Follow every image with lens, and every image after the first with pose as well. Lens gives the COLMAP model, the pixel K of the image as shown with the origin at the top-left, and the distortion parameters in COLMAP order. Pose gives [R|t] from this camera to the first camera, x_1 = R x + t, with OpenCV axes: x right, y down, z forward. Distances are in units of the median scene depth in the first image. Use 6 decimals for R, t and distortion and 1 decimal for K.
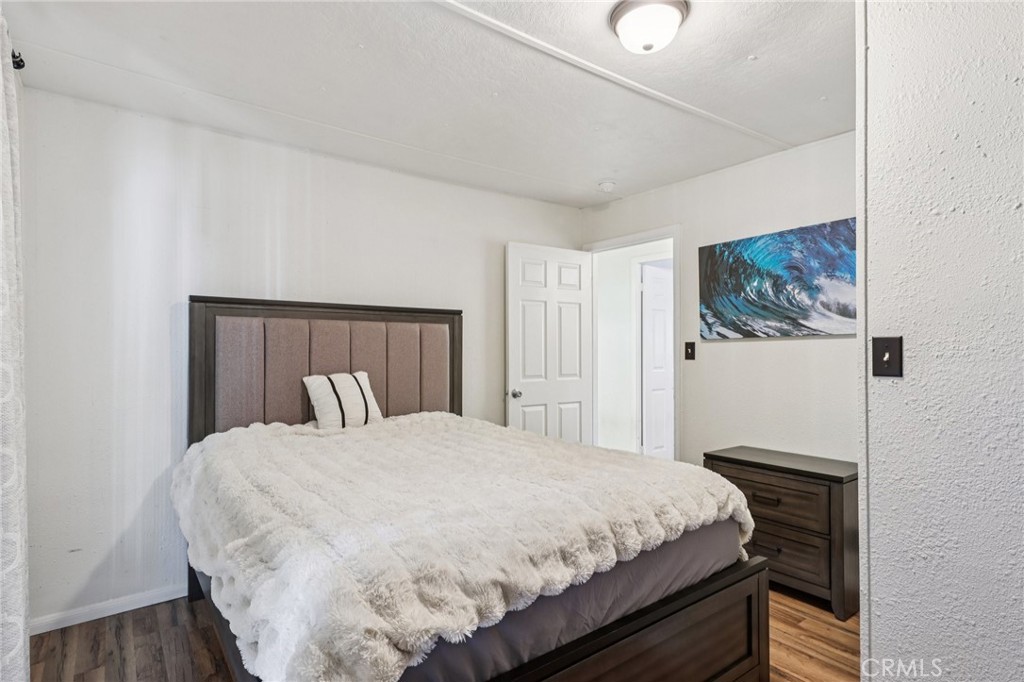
lens RADIAL K [[523.6, 0, 515.8], [0, 523.6, 346.5], [0, 0, 1]] dist [0.014097, -0.002670]
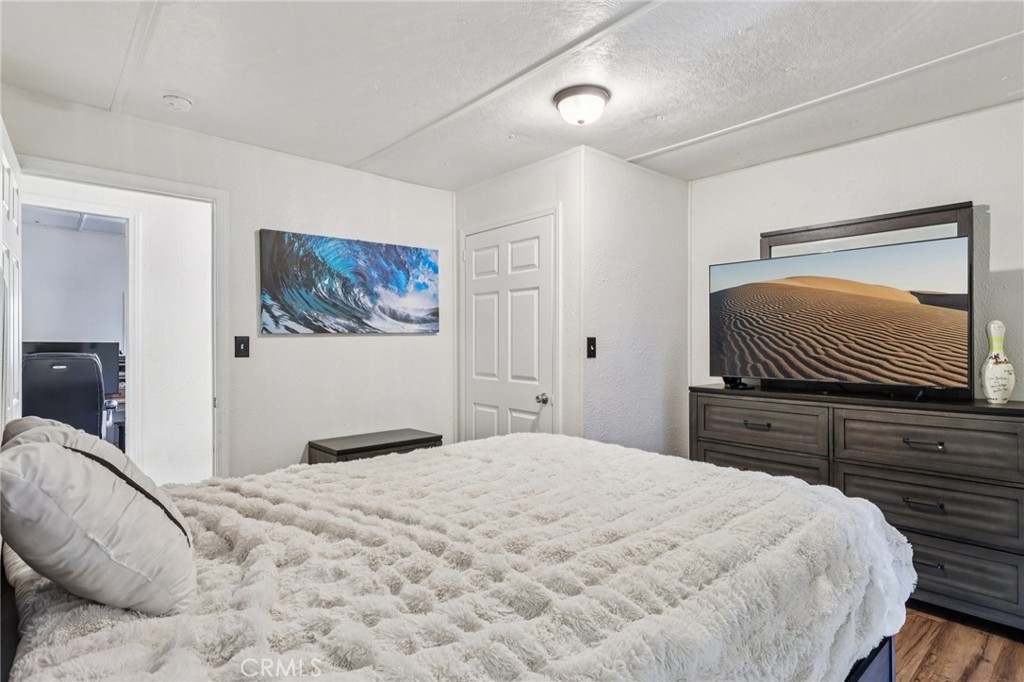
lens RADIAL K [[523.6, 0, 516.1], [0, 523.6, 340.9], [0, 0, 1]] dist [0.014097, -0.002670]
pose [[-0.079927, 0.006172, 0.996782, -0.618738], [-0.002458, 0.999977, -0.006389, 0.003886], [-0.996798, -0.002961, -0.079910, 0.711228]]
